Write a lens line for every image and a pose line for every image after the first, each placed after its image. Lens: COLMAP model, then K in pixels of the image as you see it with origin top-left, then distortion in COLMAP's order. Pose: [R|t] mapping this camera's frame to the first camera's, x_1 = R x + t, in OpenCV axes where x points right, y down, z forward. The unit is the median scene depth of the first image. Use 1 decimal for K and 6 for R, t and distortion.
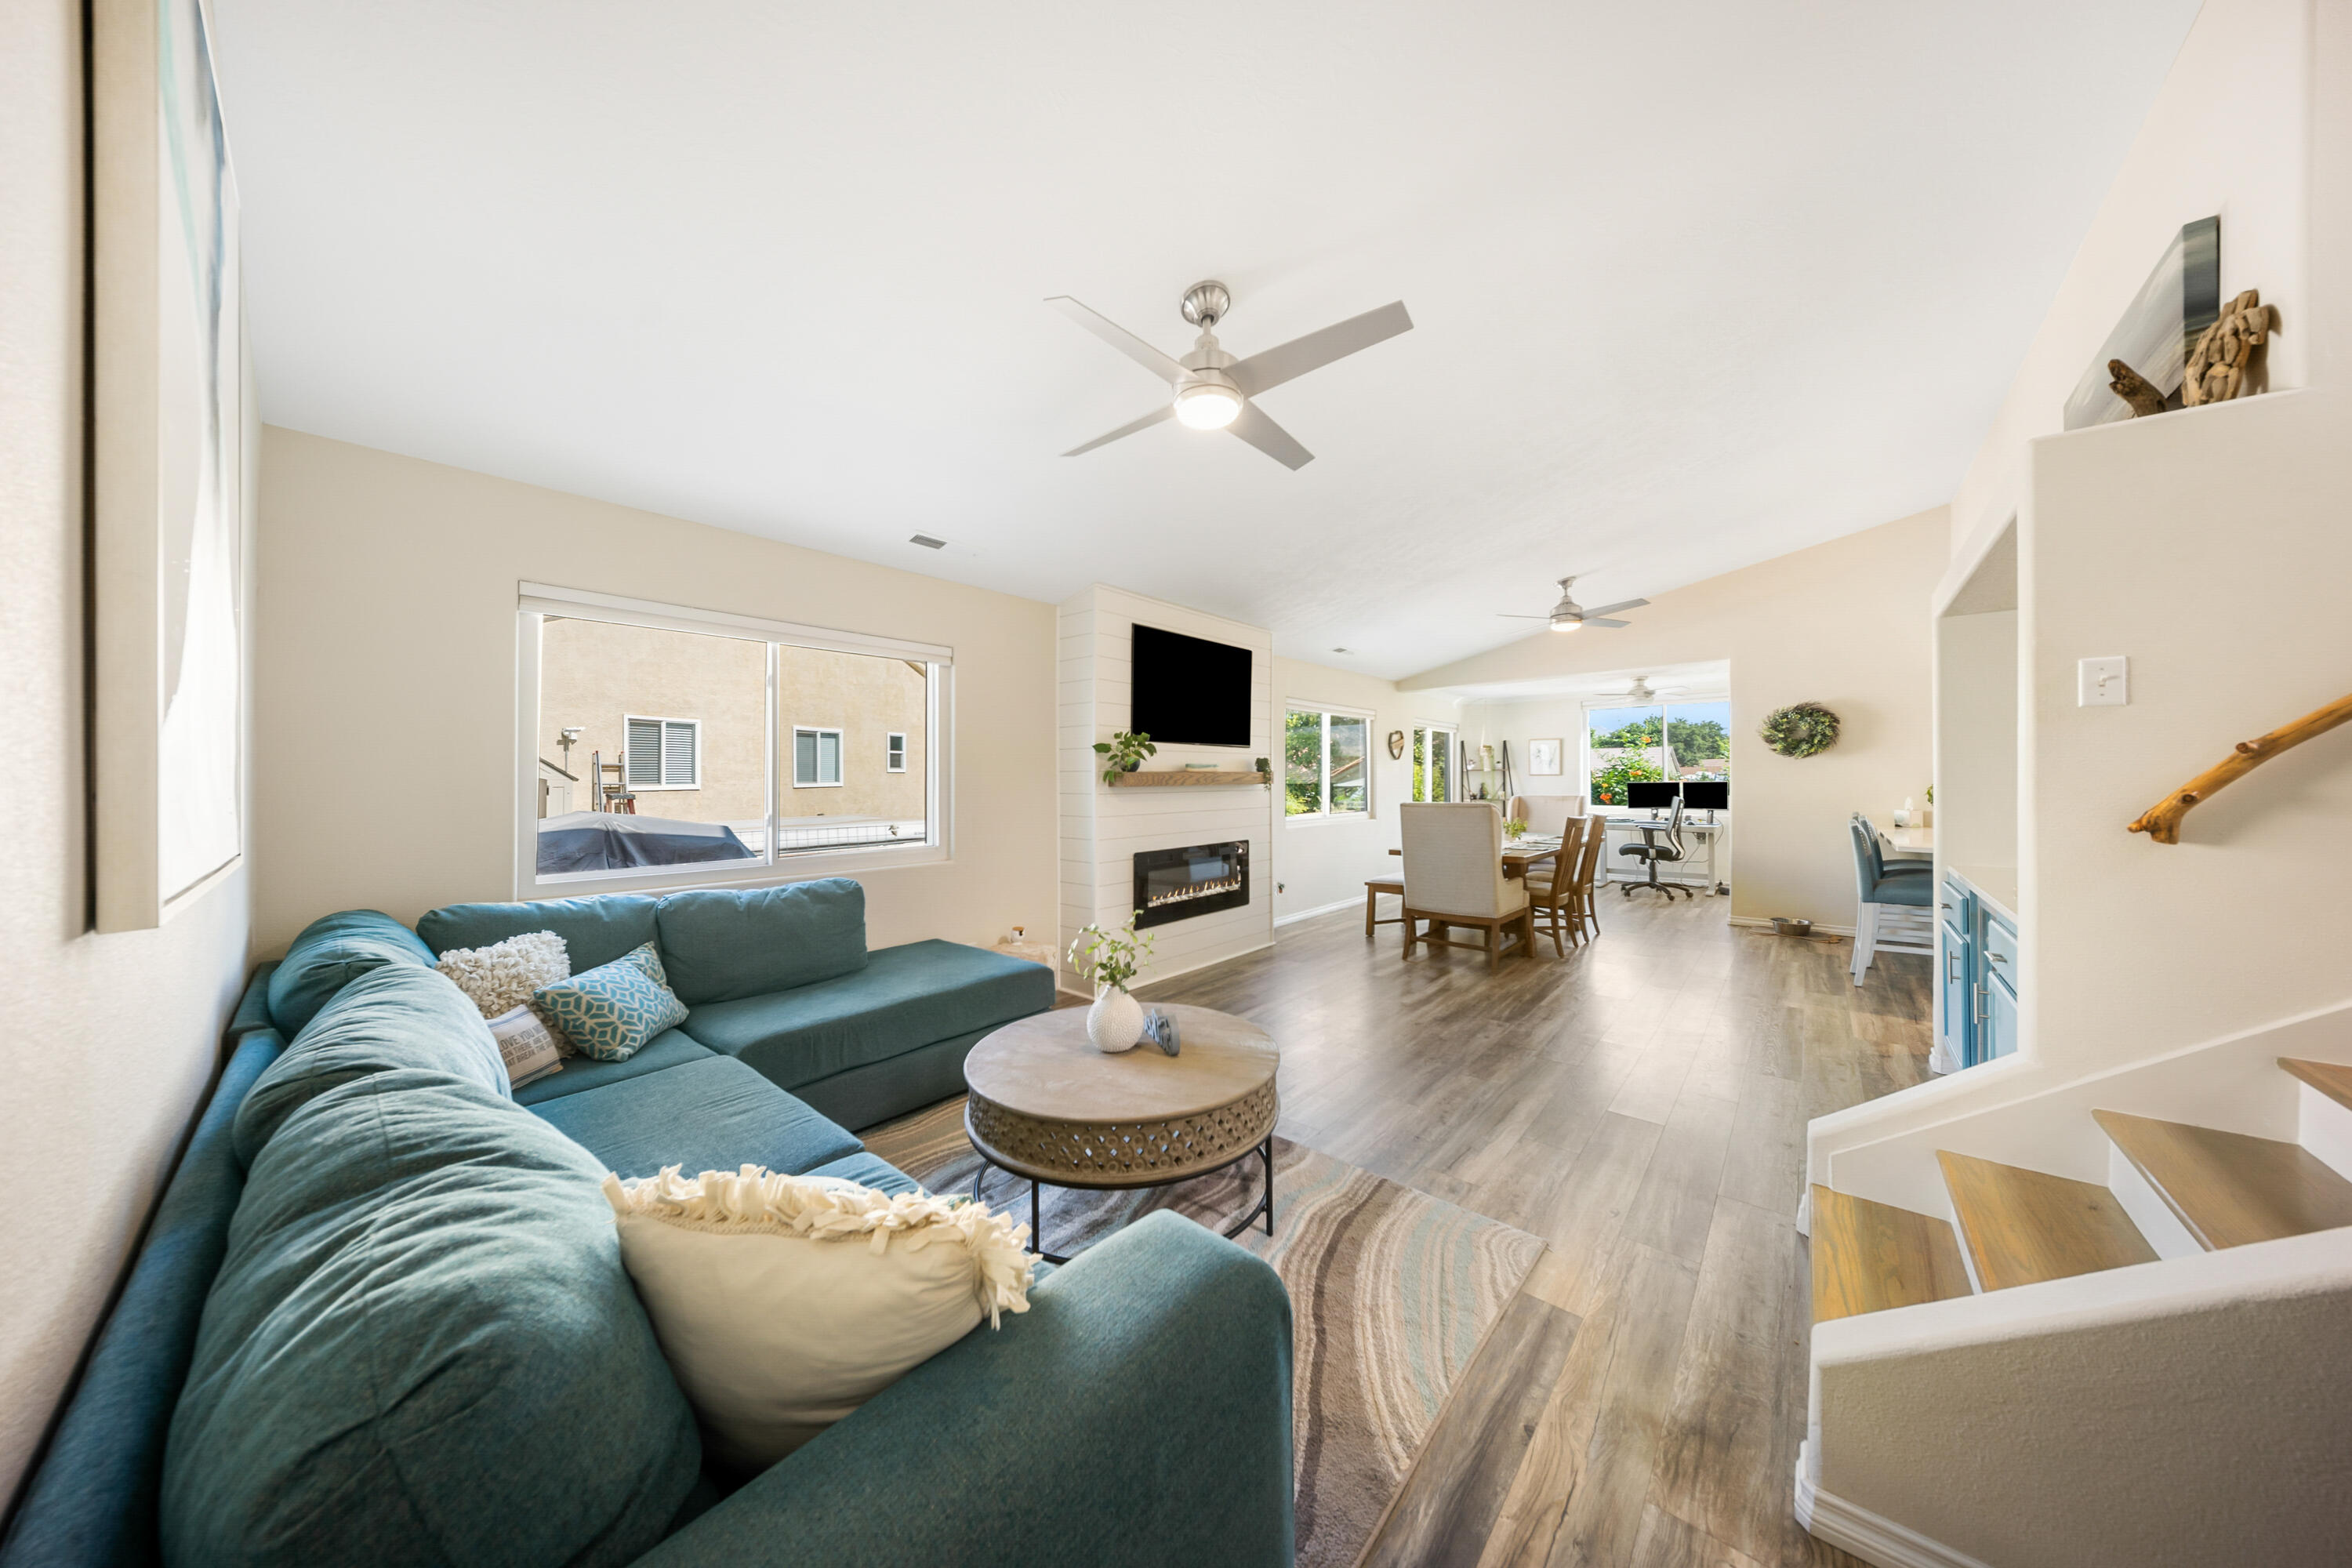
lens RADIAL K [[715.1, 0, 1170.0], [0, 715.1, 778.5], [0, 0, 1]] dist [-0.001604, -0.000182]
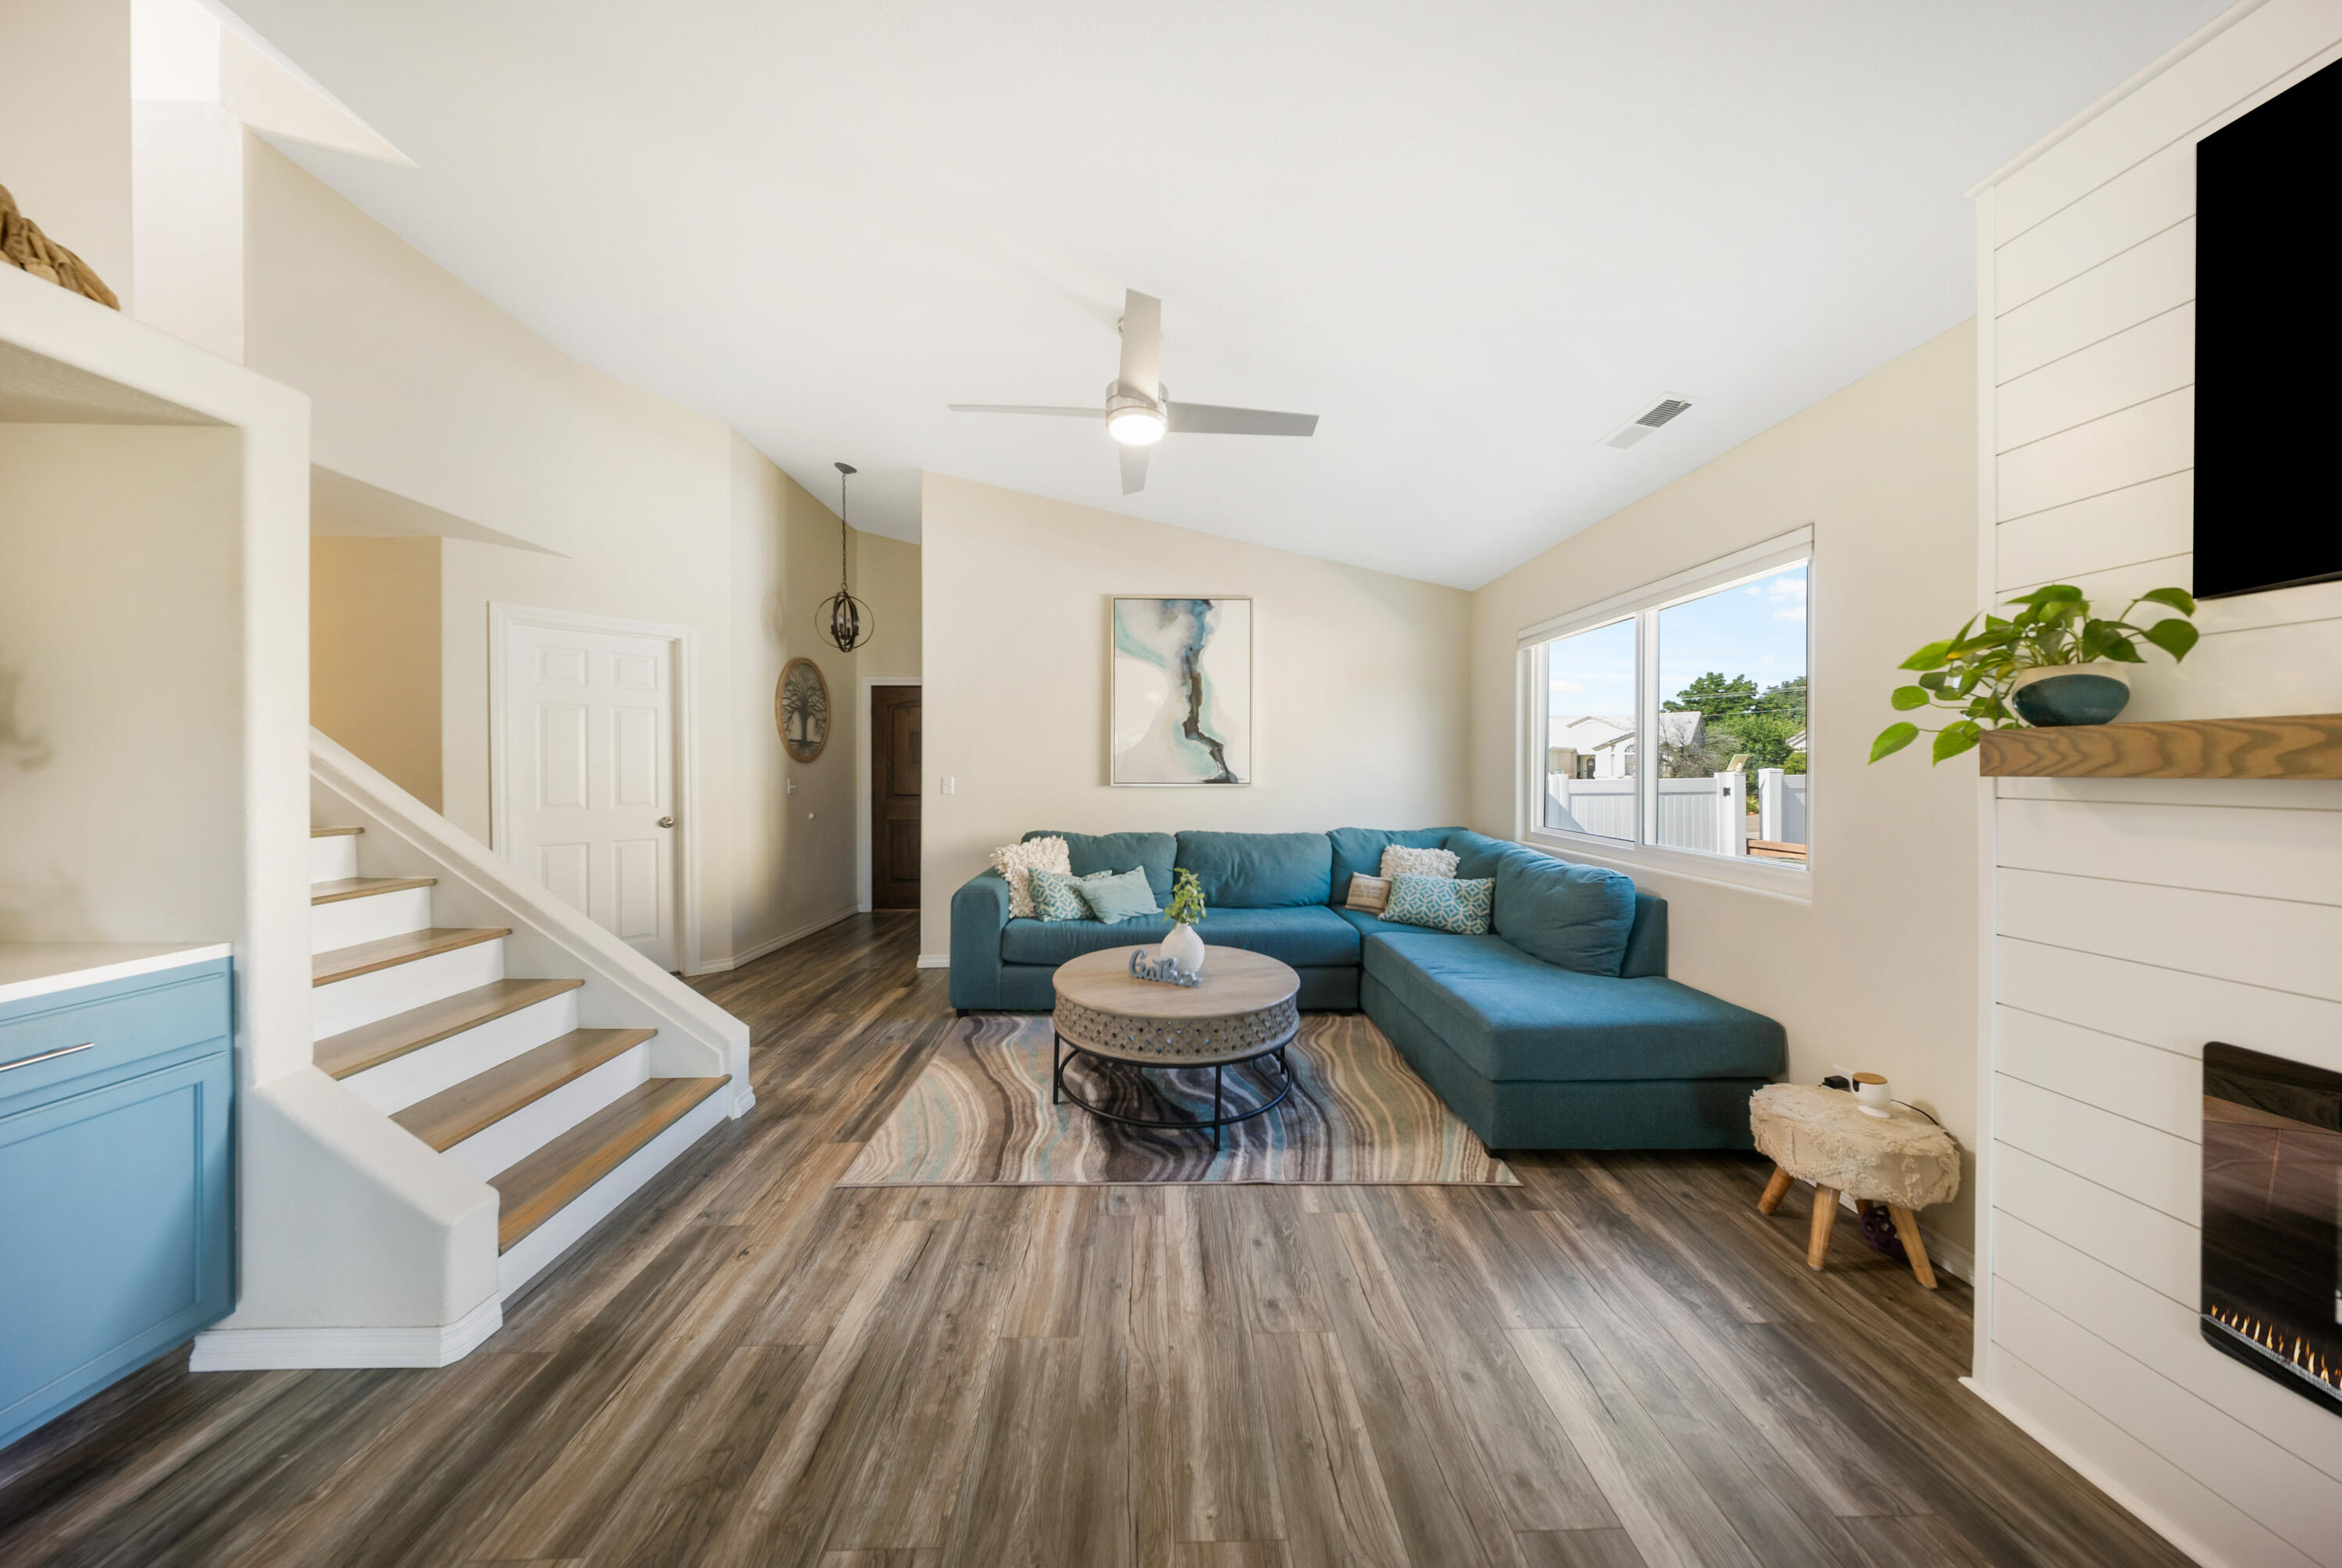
lens RADIAL K [[722.3, 0, 1170.1], [0, 722.3, 774.0], [0, 0, 1]] dist [-0.000373, -0.000059]
pose [[-0.730438, 0.011421, -0.682883, 0.304183], [0.004053, 0.999915, 0.012388, 0.003968], [0.682967, 0.006281, -0.730423, 0.724461]]
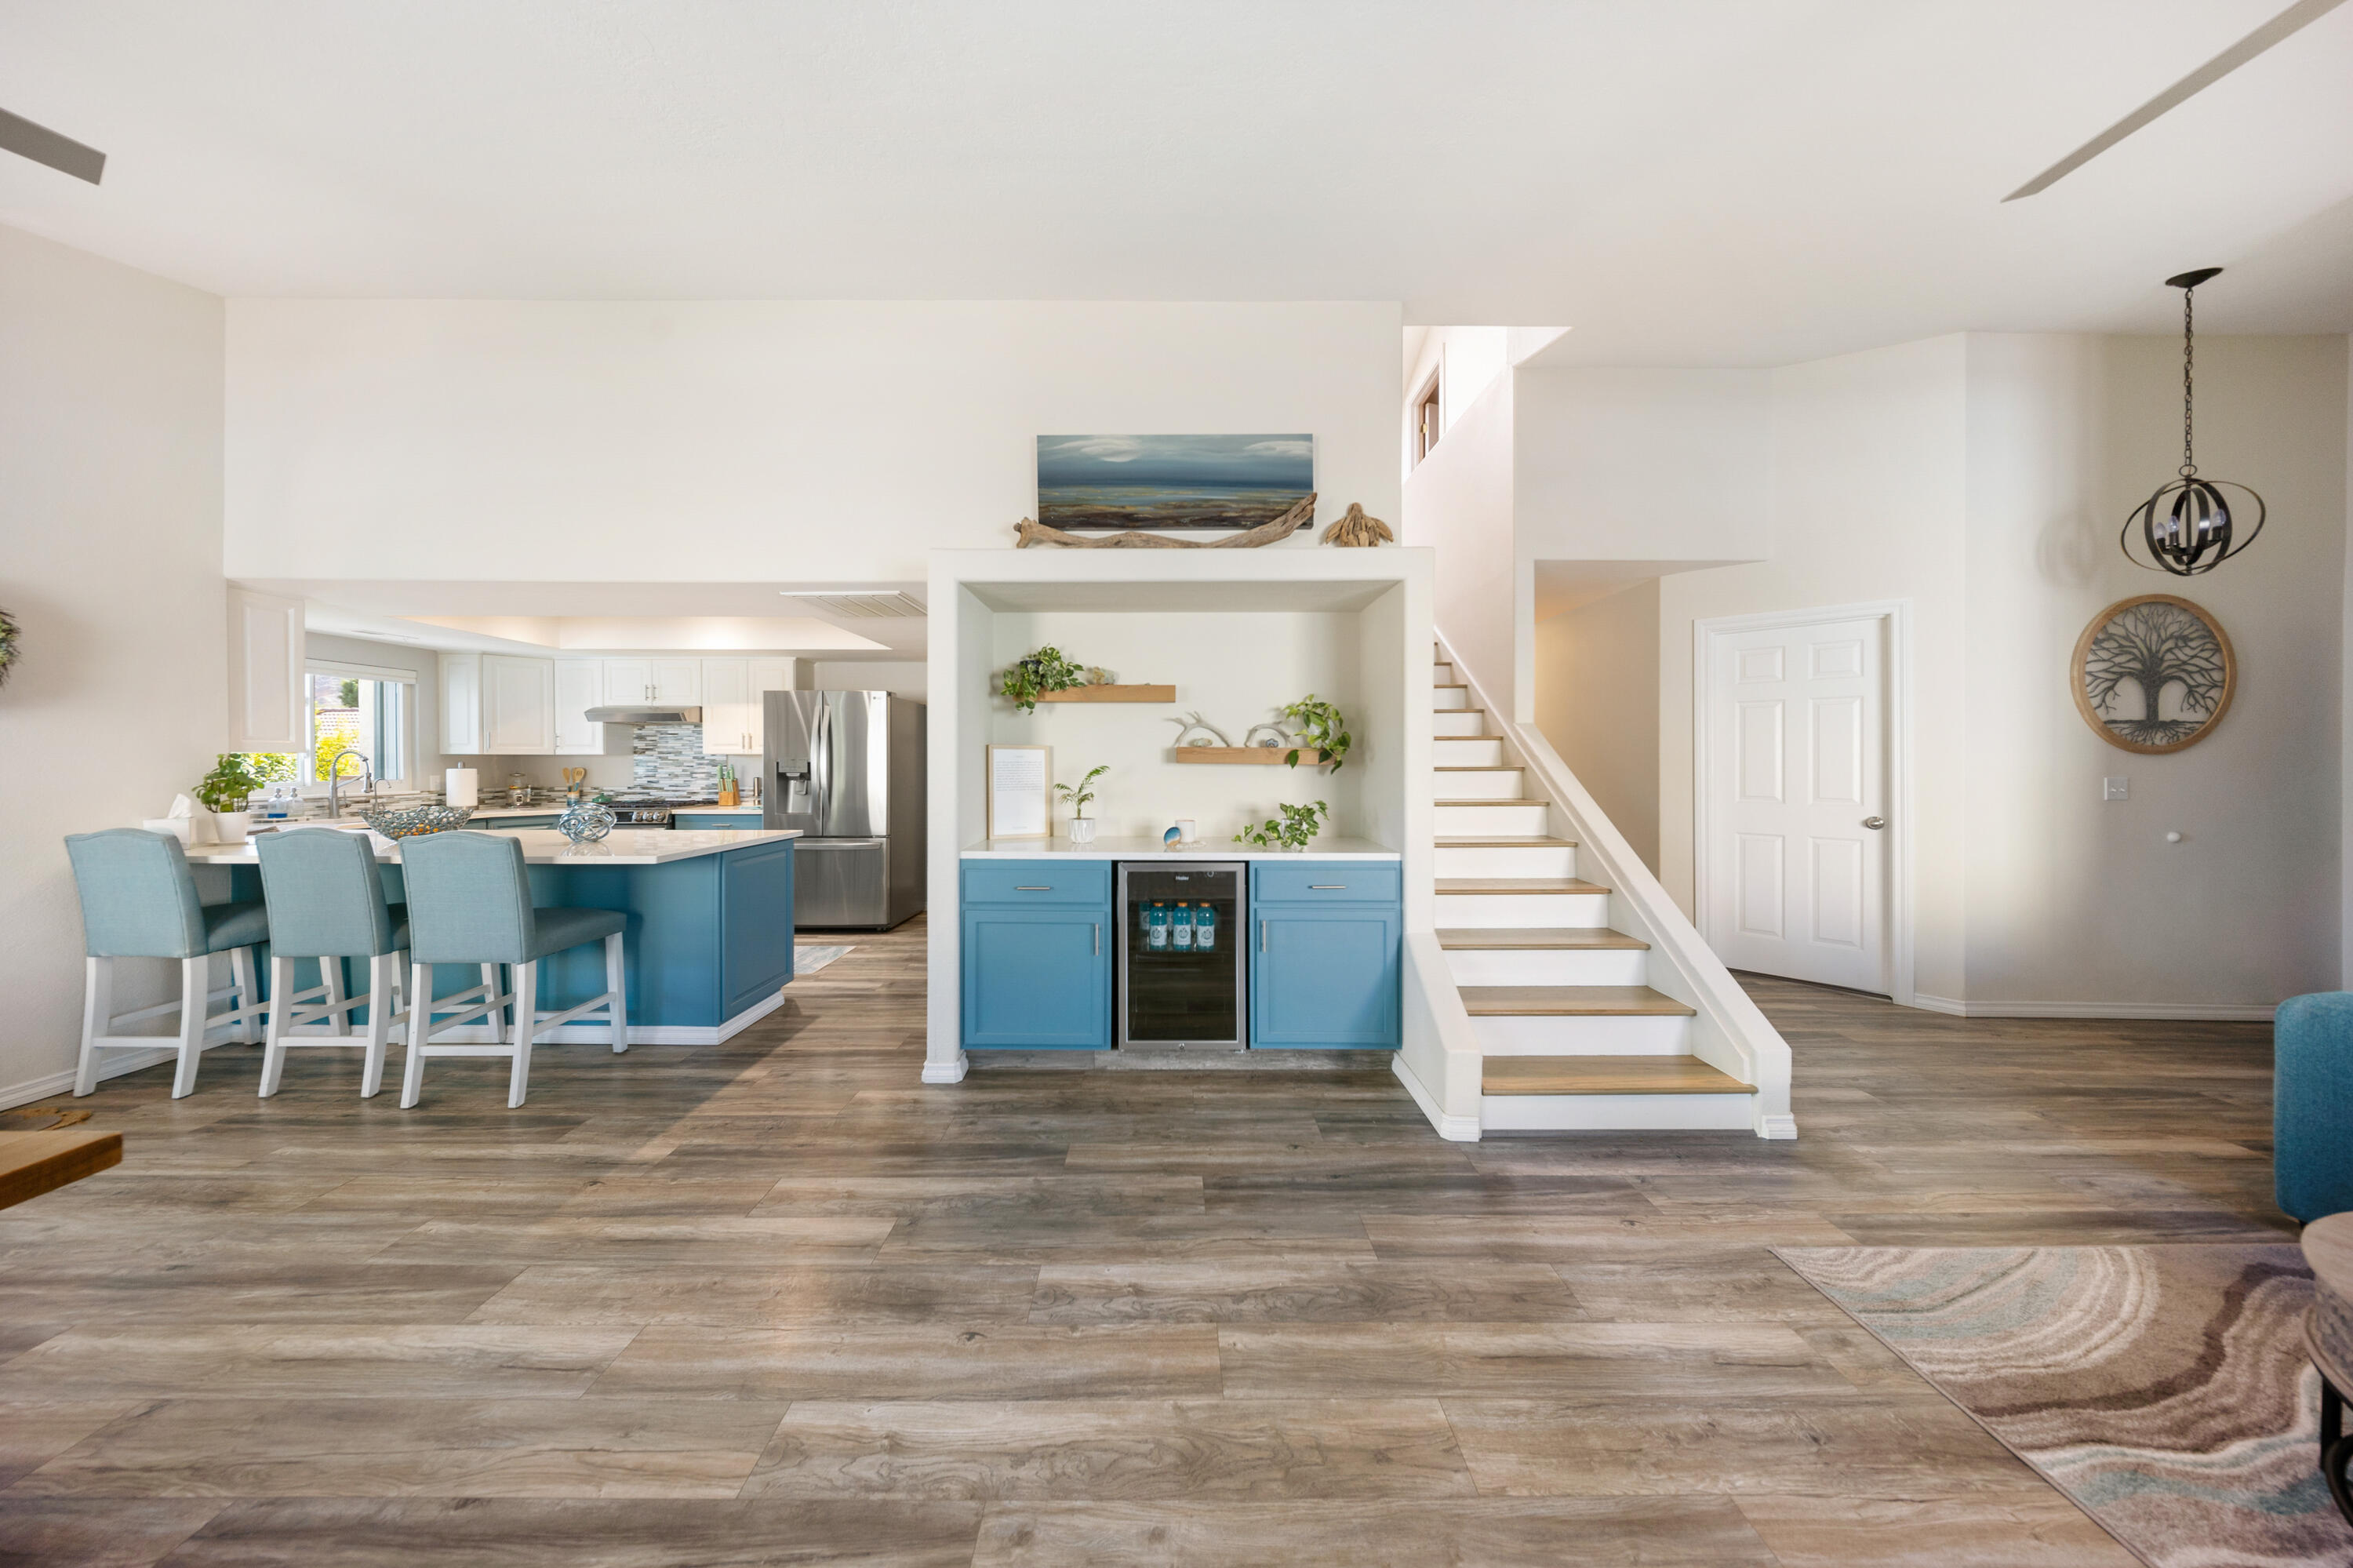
lens RADIAL K [[706.7, 0, 1168.3], [0, 706.7, 773.8], [0, 0, 1]] dist [-0.001500, -0.000041]
pose [[-0.661162, -0.008497, 0.750195, 0.121978], [0.002991, 0.999898, 0.013961, 0.004721], [-0.750238, 0.011474, -0.661069, 0.740698]]
